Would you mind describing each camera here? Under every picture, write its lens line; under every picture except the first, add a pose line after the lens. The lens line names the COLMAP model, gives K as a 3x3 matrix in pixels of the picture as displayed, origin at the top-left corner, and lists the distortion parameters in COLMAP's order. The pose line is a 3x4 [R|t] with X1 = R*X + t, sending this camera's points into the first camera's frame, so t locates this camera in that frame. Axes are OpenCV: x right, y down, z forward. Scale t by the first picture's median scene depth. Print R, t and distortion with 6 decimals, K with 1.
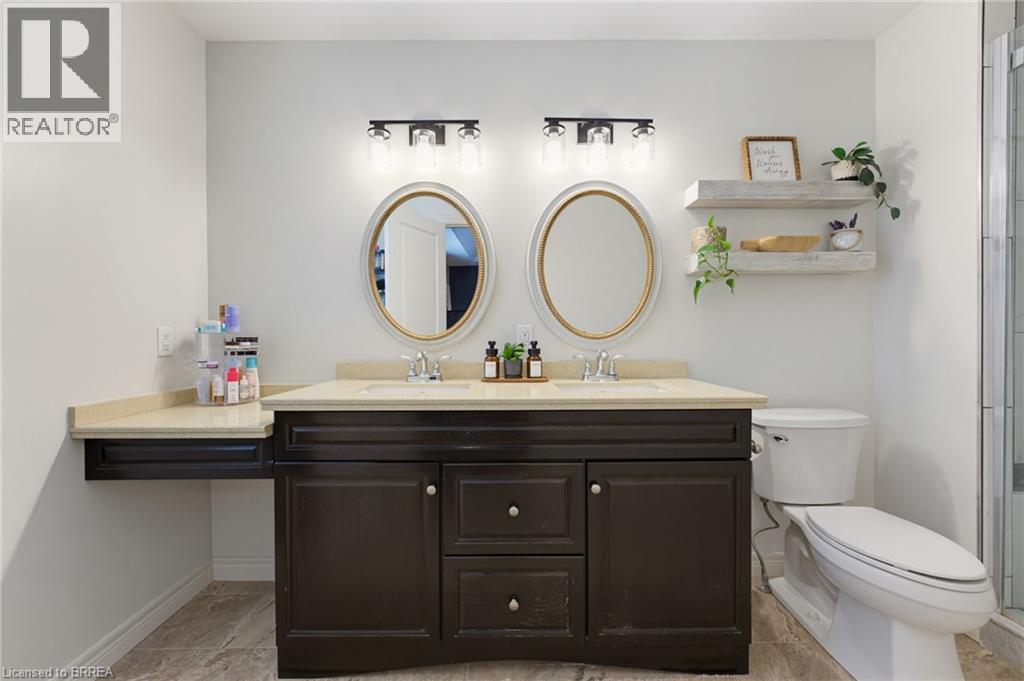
lens RADIAL K [[404.8, 0, 510.0], [0, 404.8, 341.4], [0, 0, 1]] dist [0.000072, -0.000210]
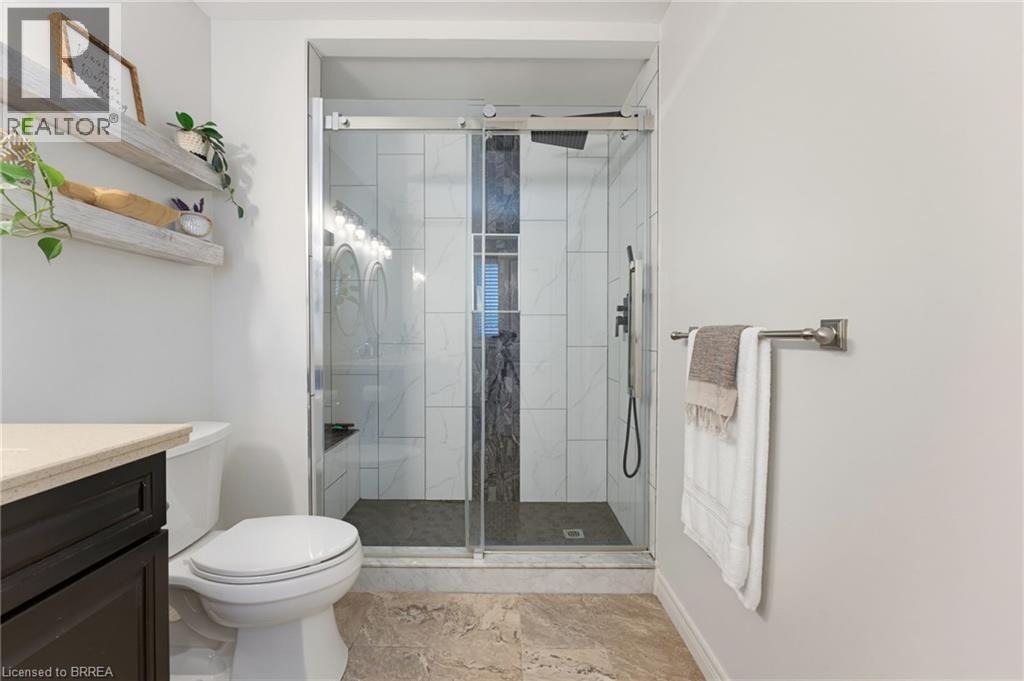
lens RADIAL K [[404.8, 0, 510.0], [0, 404.8, 341.4], [0, 0, 1]] dist [0.000072, -0.000210]
pose [[0.020840, -0.009104, 0.999741, -0.029123], [0.000438, 0.999959, 0.009097, -0.008680], [-0.999783, 0.000249, 0.020843, 0.314076]]
